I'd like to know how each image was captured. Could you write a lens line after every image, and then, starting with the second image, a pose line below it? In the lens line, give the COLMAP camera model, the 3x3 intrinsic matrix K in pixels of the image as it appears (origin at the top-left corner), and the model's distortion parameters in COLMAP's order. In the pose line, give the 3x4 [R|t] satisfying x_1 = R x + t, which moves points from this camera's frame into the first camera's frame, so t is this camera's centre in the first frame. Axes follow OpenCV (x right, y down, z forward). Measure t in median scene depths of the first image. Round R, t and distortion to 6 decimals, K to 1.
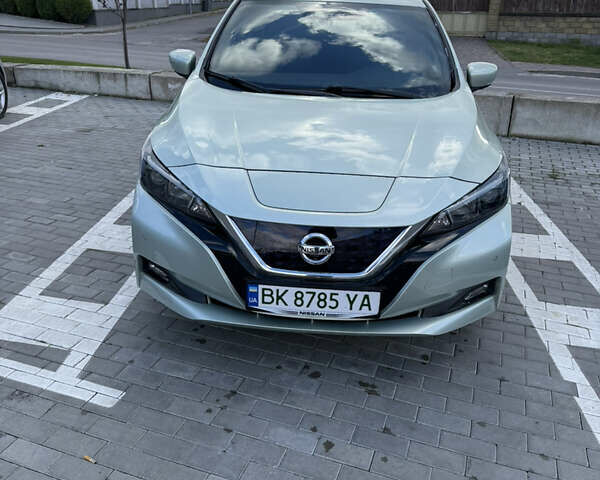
lens RADIAL K [[564.2, 0, 300.0], [0, 564.2, 240.0], [0, 0, 1]] dist [0.114318, -0.287139]
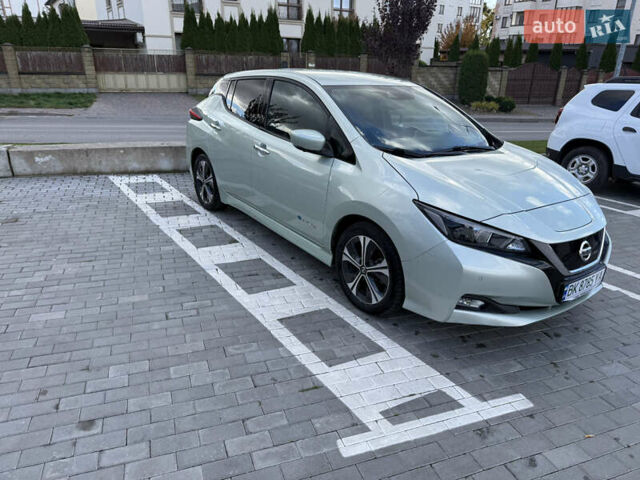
lens RADIAL K [[456.2, 0, 320.0], [0, 456.2, 240.0], [0, 0, 1]] dist [0.078194, -0.156447]
pose [[0.763998, -0.220174, 0.606490, -1.079463], [0.234200, 0.970499, 0.057297, -0.216040], [-0.601213, 0.098266, 0.793024, 0.353920]]
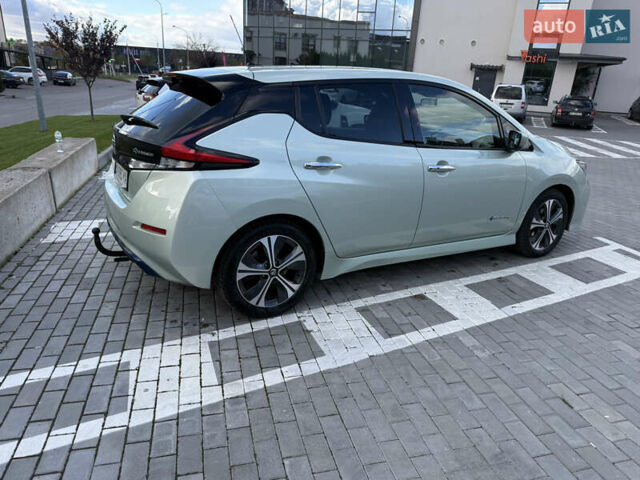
lens RADIAL K [[456.2, 0, 320.0], [0, 456.2, 240.0], [0, 0, 1]] dist [0.078194, -0.156447]
pose [[-0.565612, -0.307552, 0.765176, -1.070694], [0.278272, 0.802259, 0.528153, -1.041934], [-0.776304, 0.511656, -0.368184, 2.422977]]
